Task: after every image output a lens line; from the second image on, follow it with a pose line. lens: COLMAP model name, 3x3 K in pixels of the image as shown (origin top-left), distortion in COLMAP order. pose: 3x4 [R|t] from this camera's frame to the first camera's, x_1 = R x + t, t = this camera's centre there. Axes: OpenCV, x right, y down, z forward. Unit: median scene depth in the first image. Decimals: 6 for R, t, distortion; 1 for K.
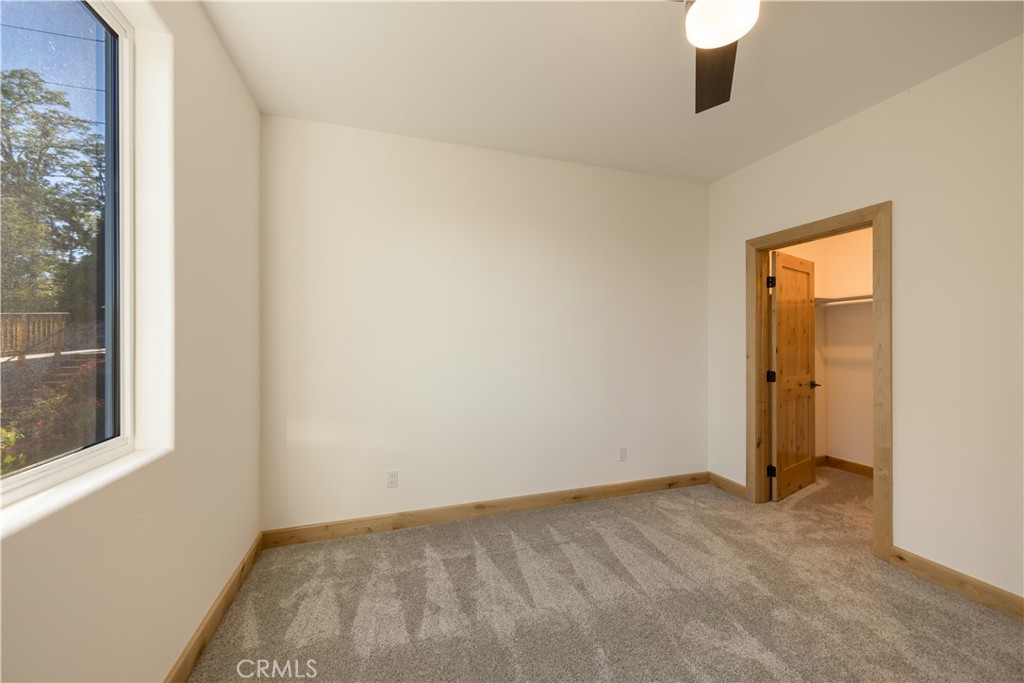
lens RADIAL K [[405.7, 0, 512.7], [0, 405.7, 342.6], [0, 0, 1]] dist [0.005620, -0.000090]
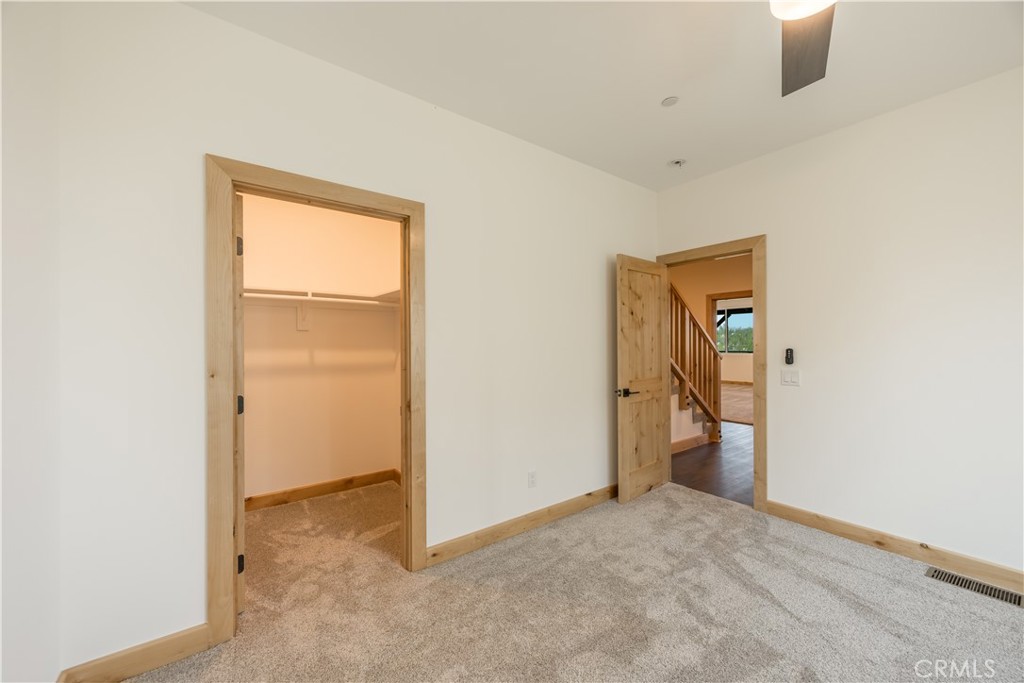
lens RADIAL K [[405.7, 0, 509.8], [0, 405.7, 337.8], [0, 0, 1]] dist [0.005620, -0.000090]
pose [[-0.330242, -0.002144, 0.943894, -0.056593], [0.003513, 0.999988, 0.003501, -0.016348], [-0.943890, 0.004472, -0.330230, 0.893768]]
